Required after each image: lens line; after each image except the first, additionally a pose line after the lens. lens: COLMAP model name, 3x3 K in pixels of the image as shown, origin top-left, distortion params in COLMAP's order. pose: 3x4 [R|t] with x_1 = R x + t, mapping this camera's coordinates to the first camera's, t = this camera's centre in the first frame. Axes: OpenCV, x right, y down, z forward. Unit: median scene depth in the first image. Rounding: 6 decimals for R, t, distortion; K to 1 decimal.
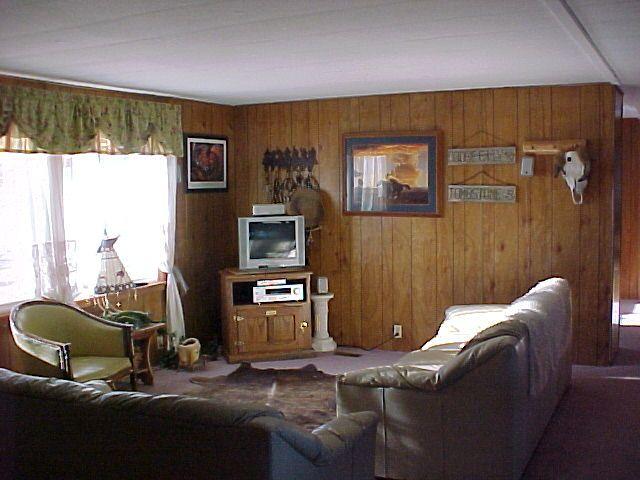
lens RADIAL K [[747.9, 0, 331.5], [0, 747.9, 241.8], [0, 0, 1]] dist [-0.223087, 0.295280]
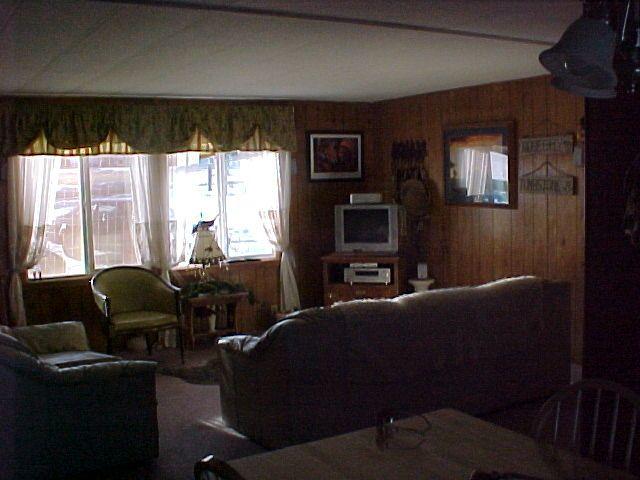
lens RADIAL K [[747.9, 0, 331.5], [0, 747.9, 241.8], [0, 0, 1]] dist [-0.223087, 0.295280]
pose [[0.840610, 0.043983, -0.539852, 0.474664], [-0.031495, 0.998980, 0.032348, -0.013661], [0.540724, -0.010189, 0.841138, 0.053719]]
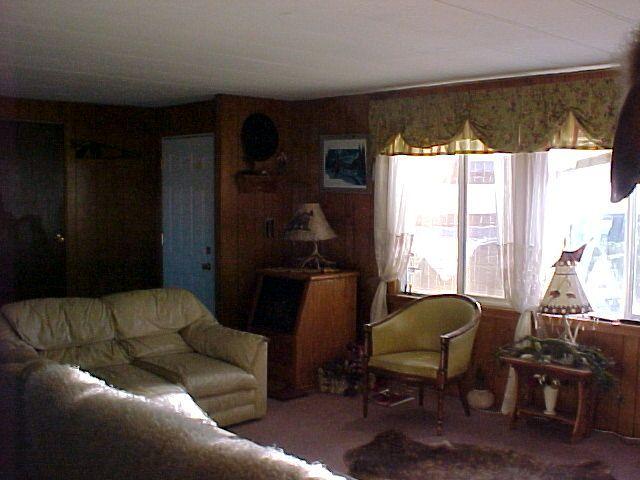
lens RADIAL K [[747.9, 0, 331.5], [0, 747.9, 241.8], [0, 0, 1]] dist [-0.223087, 0.295280]
pose [[-0.338773, 0.085010, -0.937020, 0.488240], [-0.071743, 0.990676, 0.115816, -0.079302], [0.938129, 0.106460, -0.329516, 0.876555]]
